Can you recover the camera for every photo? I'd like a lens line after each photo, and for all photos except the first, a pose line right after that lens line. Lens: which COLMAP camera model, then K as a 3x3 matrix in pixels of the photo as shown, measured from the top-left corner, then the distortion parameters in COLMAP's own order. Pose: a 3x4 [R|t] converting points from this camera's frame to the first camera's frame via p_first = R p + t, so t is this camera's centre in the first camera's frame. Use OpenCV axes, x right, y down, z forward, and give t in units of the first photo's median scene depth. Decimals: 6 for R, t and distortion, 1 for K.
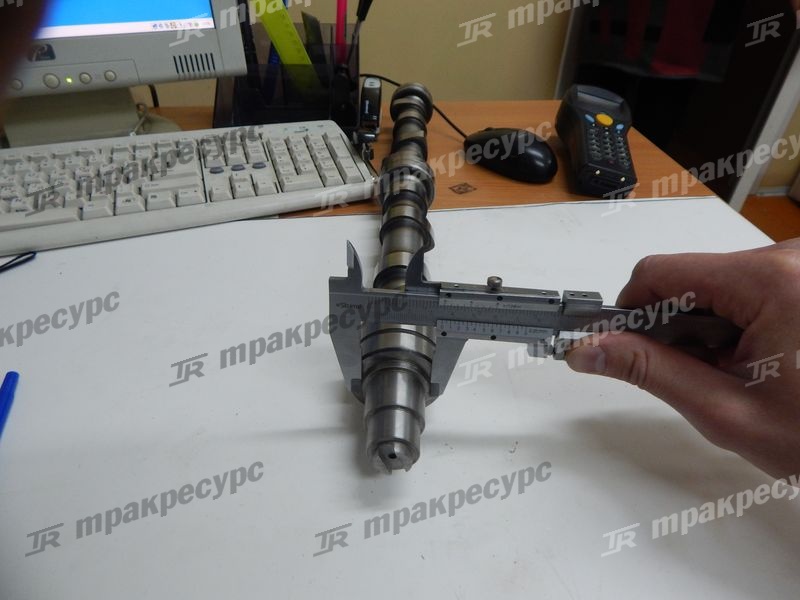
lens RADIAL K [[508.7, 0, 400.0], [0, 508.7, 307.1], [0, 0, 1]] dist [-0.017703, 0.015600]
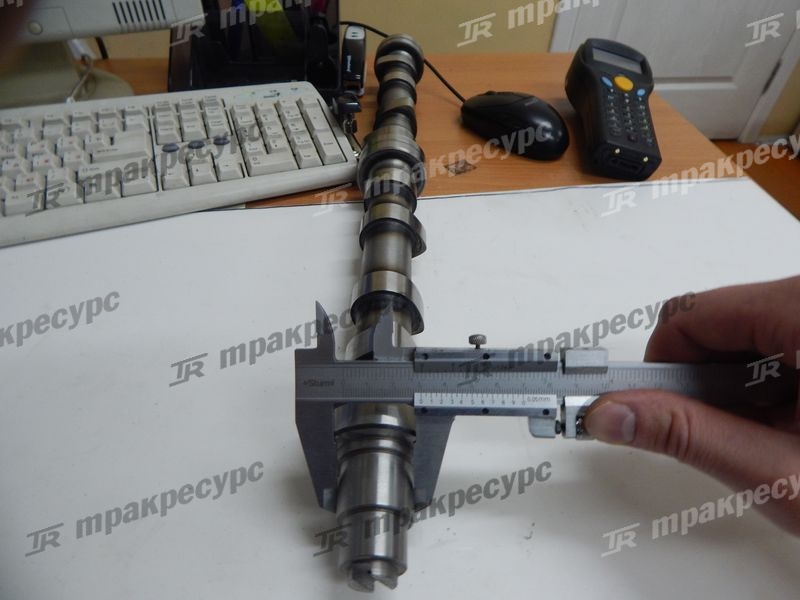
lens RADIAL K [[508.7, 0, 401.8], [0, 508.7, 303.0], [0, 0, 1]] dist [-0.017703, 0.015600]
pose [[0.999661, -0.007131, 0.025030, 0.000309], [0.004528, 0.994719, 0.102533, -0.094375], [-0.025629, -0.102385, 0.994415, 0.120874]]
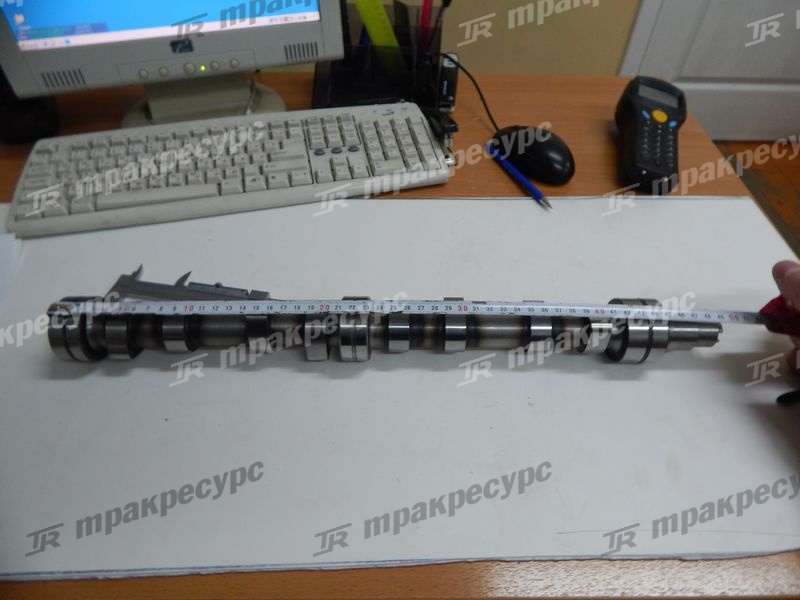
lens RADIAL K [[508.7, 0, 396.3], [0, 508.7, 297.8], [0, 0, 1]] dist [-0.017703, 0.015600]
pose [[0.992585, 0.078718, -0.092616, -0.037203], [-0.064845, 0.987410, 0.144277, -0.108738], [0.102807, -0.137202, 0.985194, -0.221508]]
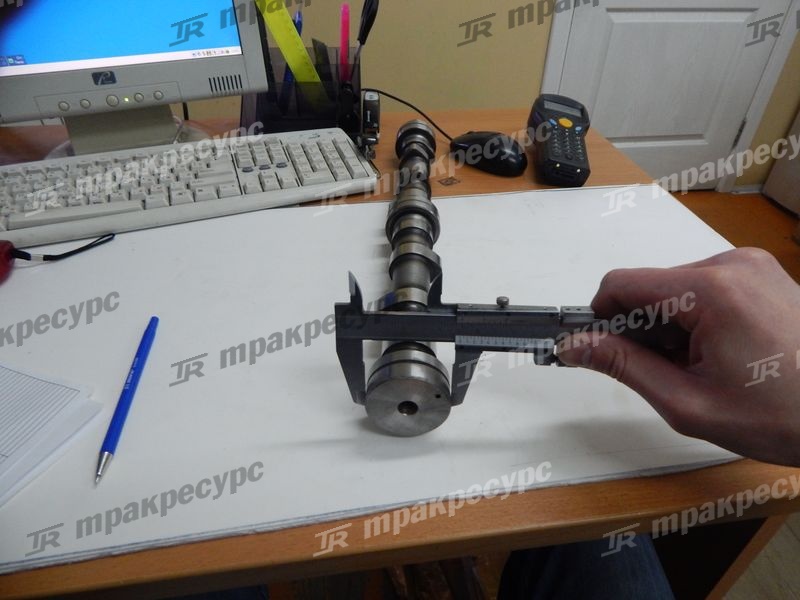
lens RADIAL K [[508.7, 0, 397.9], [0, 508.7, 305.7], [0, 0, 1]] dist [-0.017703, 0.015600]
pose [[0.999826, -0.018386, -0.003261, 0.000417], [0.018320, 0.999649, -0.019150, 0.087252], [0.003612, 0.019087, 0.999811, -0.214872]]
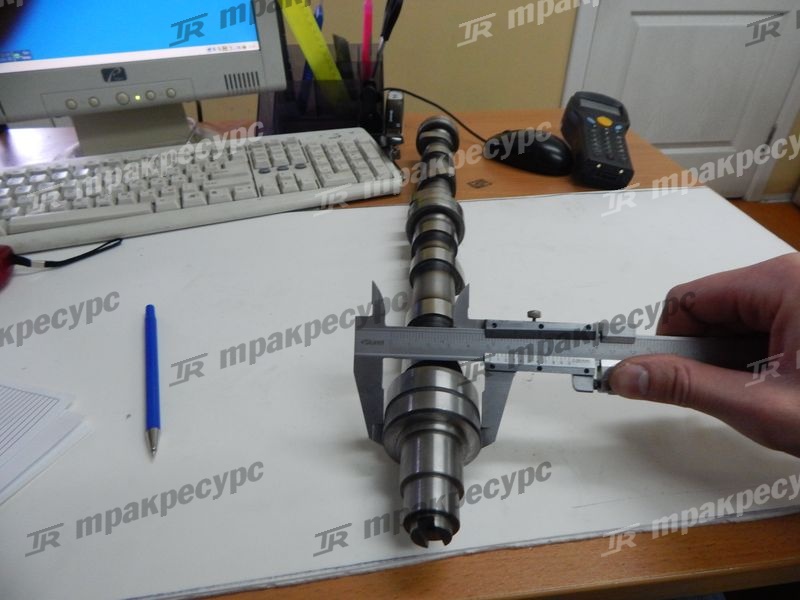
lens RADIAL K [[508.7, 0, 398.0], [0, 508.7, 307.8], [0, 0, 1]] dist [-0.017703, 0.015600]
pose [[0.999604, -0.013740, -0.024566, -0.033965], [0.012878, 0.999308, -0.034908, 0.081922], [0.025029, 0.034578, 0.999089, -0.126824]]
